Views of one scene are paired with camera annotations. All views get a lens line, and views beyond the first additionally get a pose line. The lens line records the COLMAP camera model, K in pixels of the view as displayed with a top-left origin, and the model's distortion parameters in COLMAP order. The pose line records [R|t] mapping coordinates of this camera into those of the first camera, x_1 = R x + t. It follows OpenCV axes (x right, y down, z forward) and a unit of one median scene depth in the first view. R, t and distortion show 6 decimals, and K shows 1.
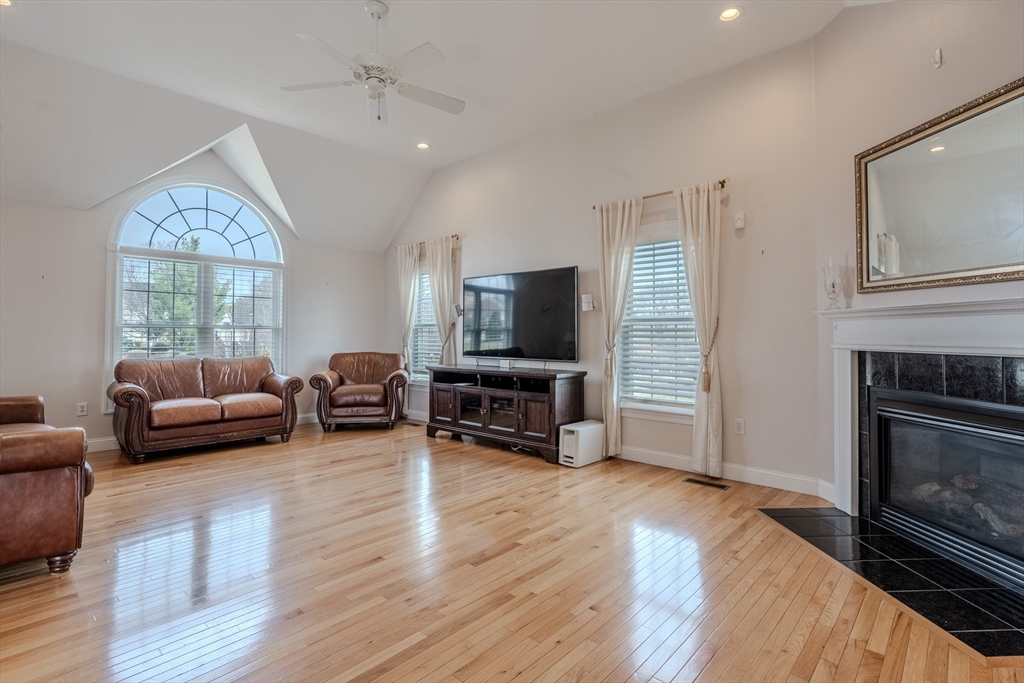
lens RADIAL K [[482.3, 0, 506.9], [0, 482.3, 332.0], [0, 0, 1]] dist [-0.002054, -0.000195]
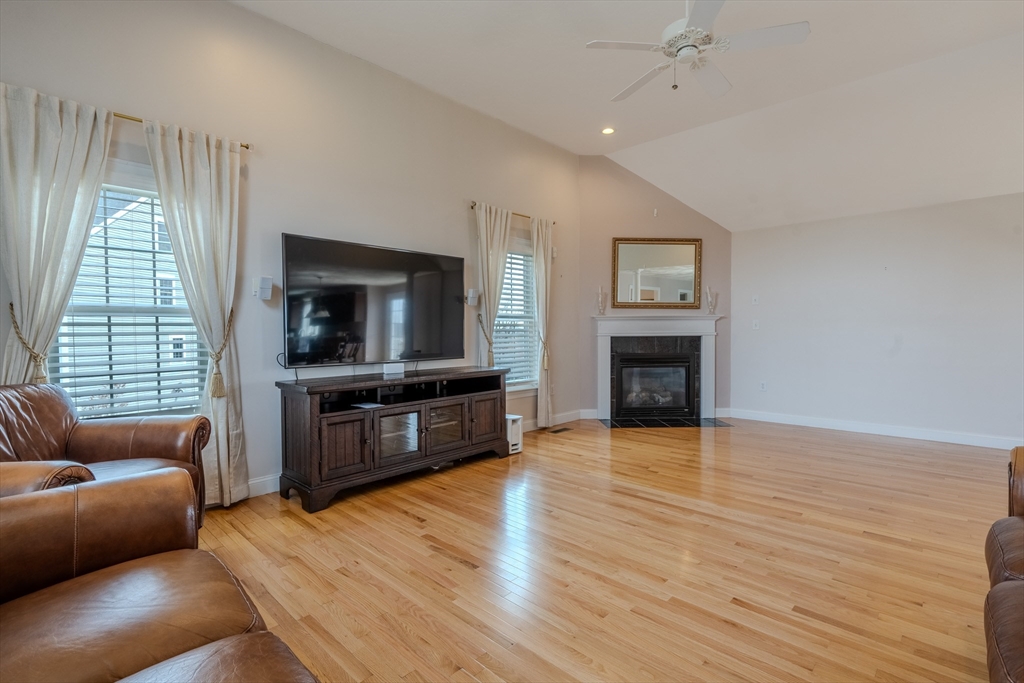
lens RADIAL K [[482.3, 0, 506.9], [0, 482.3, 345.0], [0, 0, 1]] dist [-0.002054, -0.000195]
pose [[0.035947, -0.038002, 0.998631, -1.226936], [-0.001925, 0.999272, 0.038096, -0.000312], [-0.999352, -0.003292, 0.035847, 1.299581]]
